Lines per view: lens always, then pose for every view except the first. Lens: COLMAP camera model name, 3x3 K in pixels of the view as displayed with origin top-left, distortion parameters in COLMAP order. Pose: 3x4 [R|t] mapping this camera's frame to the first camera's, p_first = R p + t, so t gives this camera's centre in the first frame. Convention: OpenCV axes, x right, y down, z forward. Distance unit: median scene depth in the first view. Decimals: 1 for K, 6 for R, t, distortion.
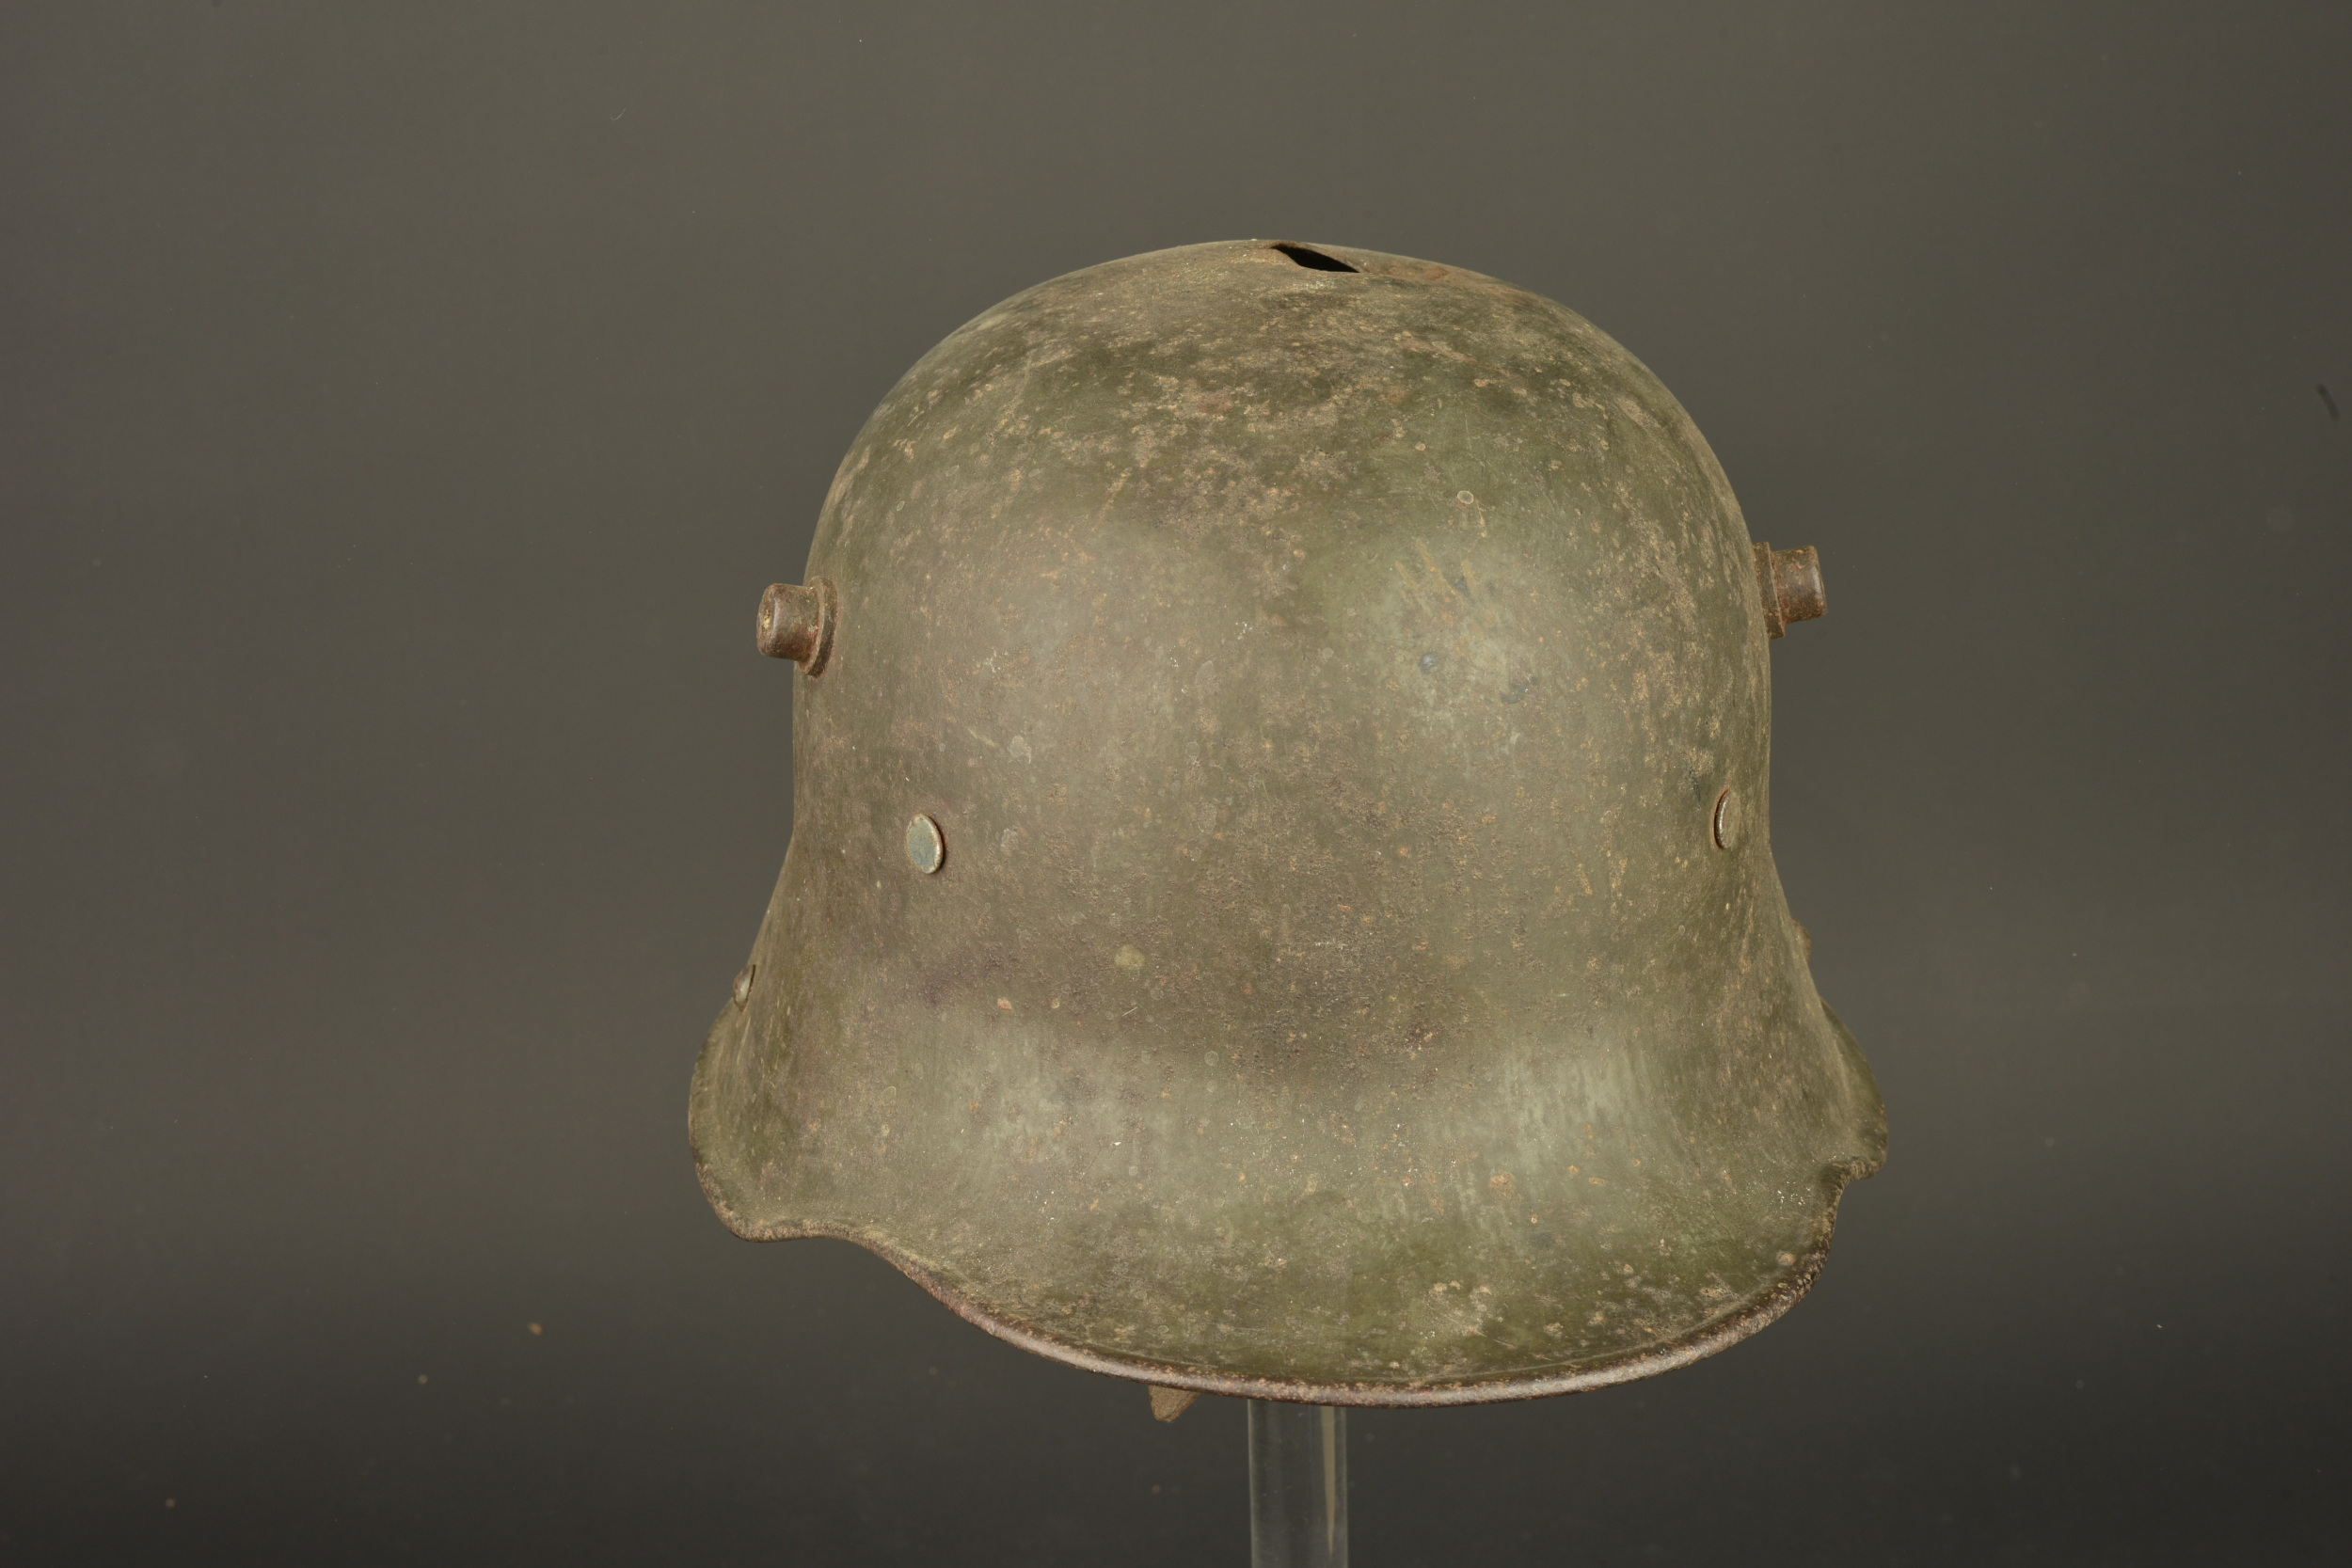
lens RADIAL K [[4007.9, 0, 1176.0], [0, 4007.9, 784.0], [0, 0, 1]] dist [0.027055, -0.022552]
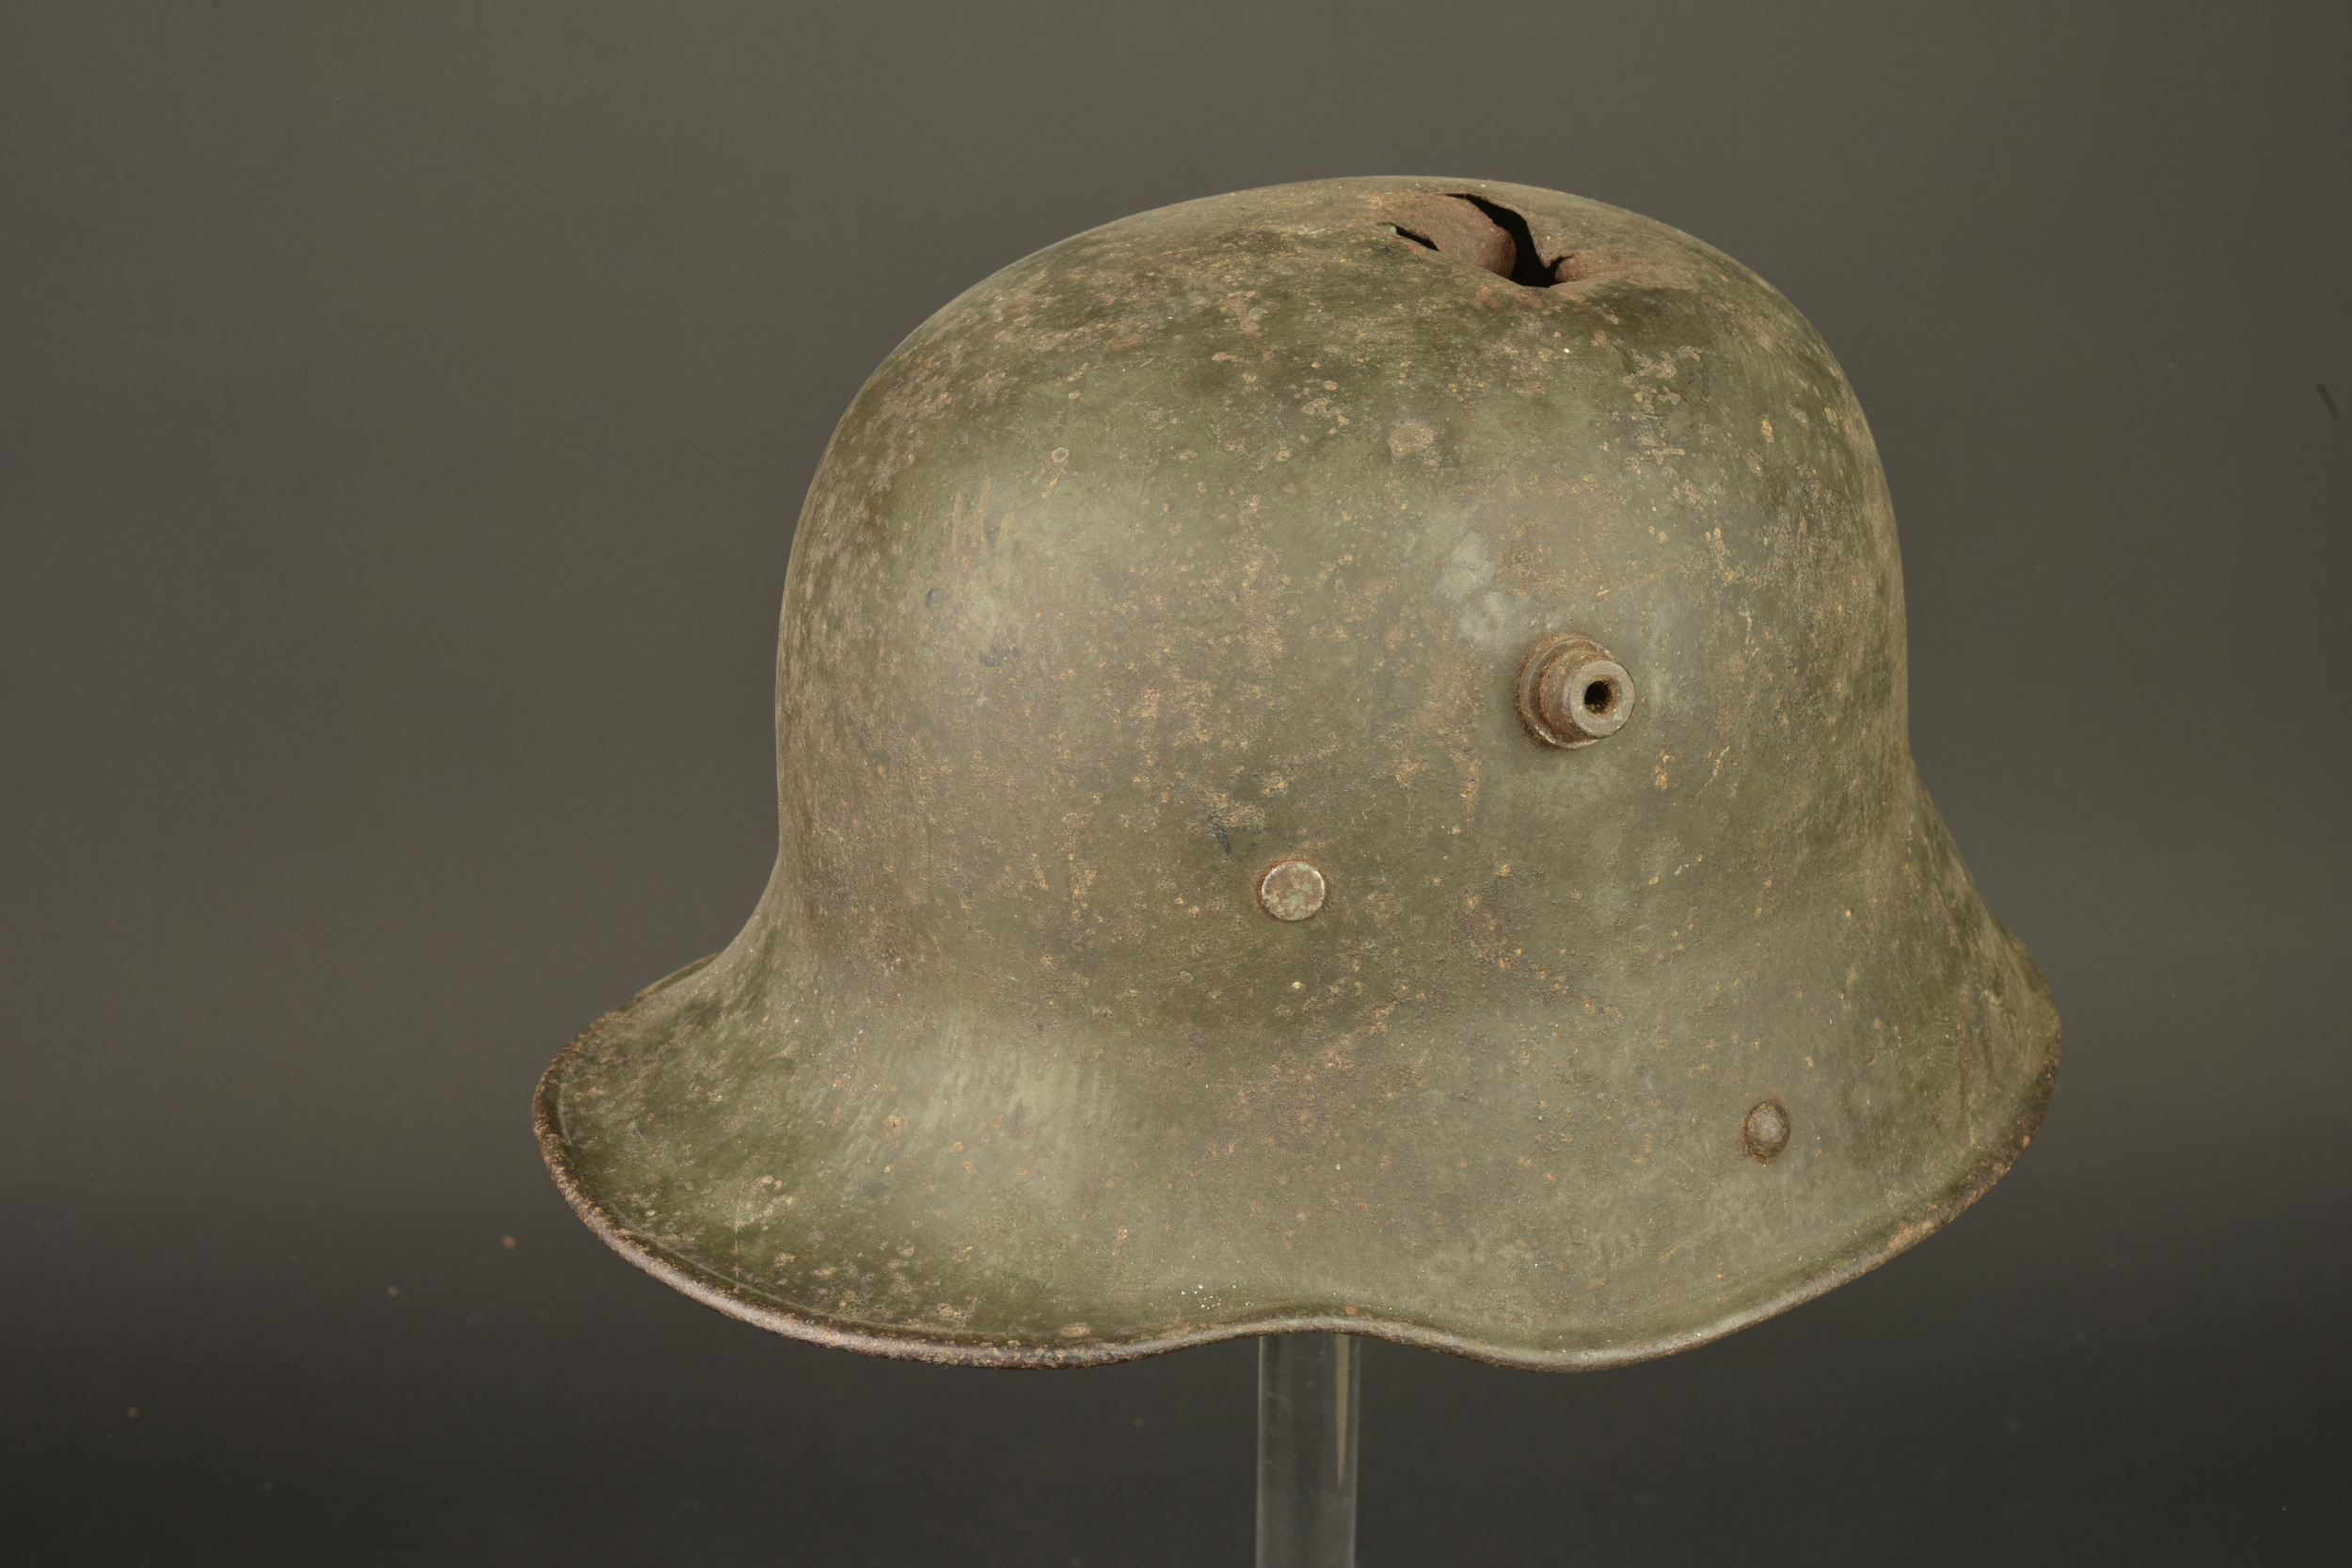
lens RADIAL K [[4007.9, 0, 1176.0], [0, 4007.9, 784.0], [0, 0, 1]] dist [0.027055, -0.022552]
pose [[0.535085, 0.330298, -0.777552, 0.858301], [-0.275038, 0.938366, 0.209339, -0.205597], [0.798773, 0.101842, 0.592950, 0.455686]]
